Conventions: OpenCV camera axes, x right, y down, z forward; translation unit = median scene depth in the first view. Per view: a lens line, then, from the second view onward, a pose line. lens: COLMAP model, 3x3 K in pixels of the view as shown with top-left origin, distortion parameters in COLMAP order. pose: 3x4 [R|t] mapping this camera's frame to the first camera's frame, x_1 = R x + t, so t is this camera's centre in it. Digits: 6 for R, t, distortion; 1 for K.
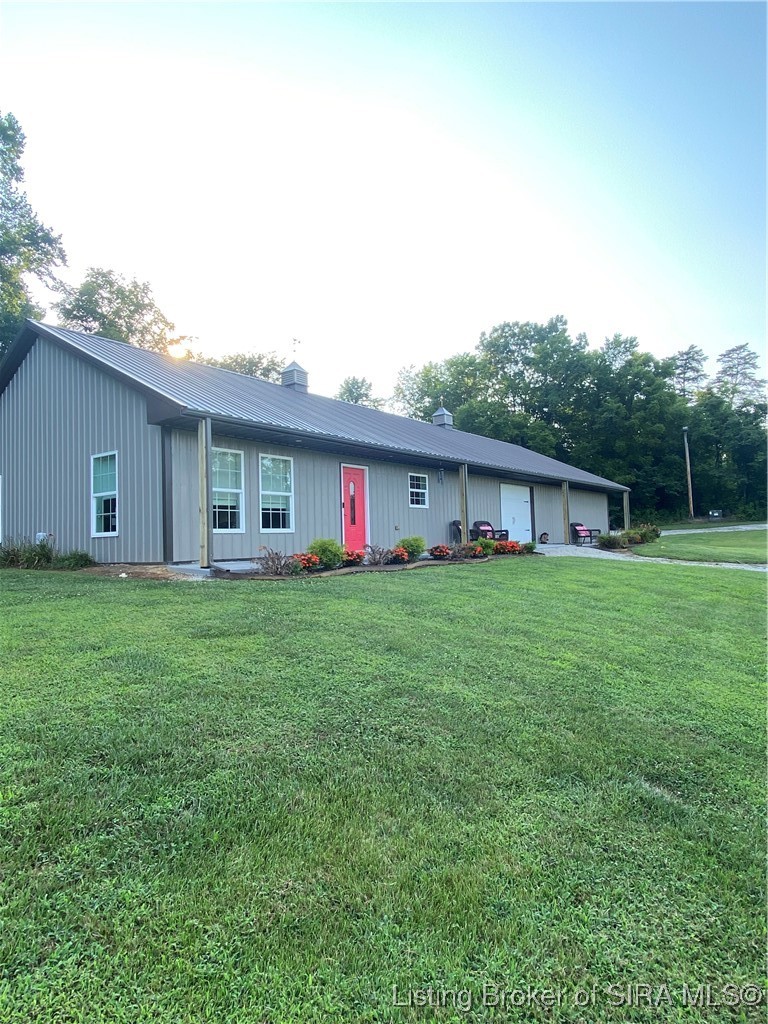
lens RADIAL K [[591.4, 0, 384.0], [0, 591.4, 512.0], [0, 0, 1]] dist [0.001748, 0.000350]
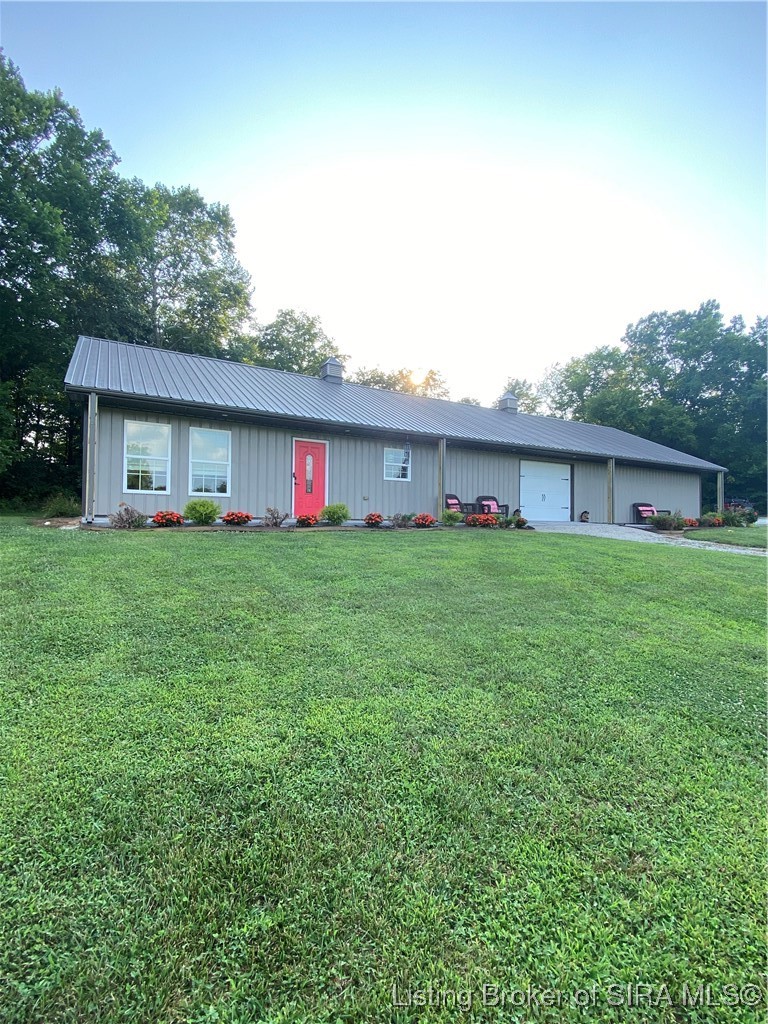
lens RADIAL K [[478.1, 0, 384.0], [0, 478.1, 512.0], [0, 0, 1]] dist [0.001154, -0.041618]
pose [[0.920028, 0.025391, -0.391028, 0.180377], [-0.015297, 0.999465, 0.028908, 0.012013], [0.391553, -0.020615, 0.919925, 0.097201]]
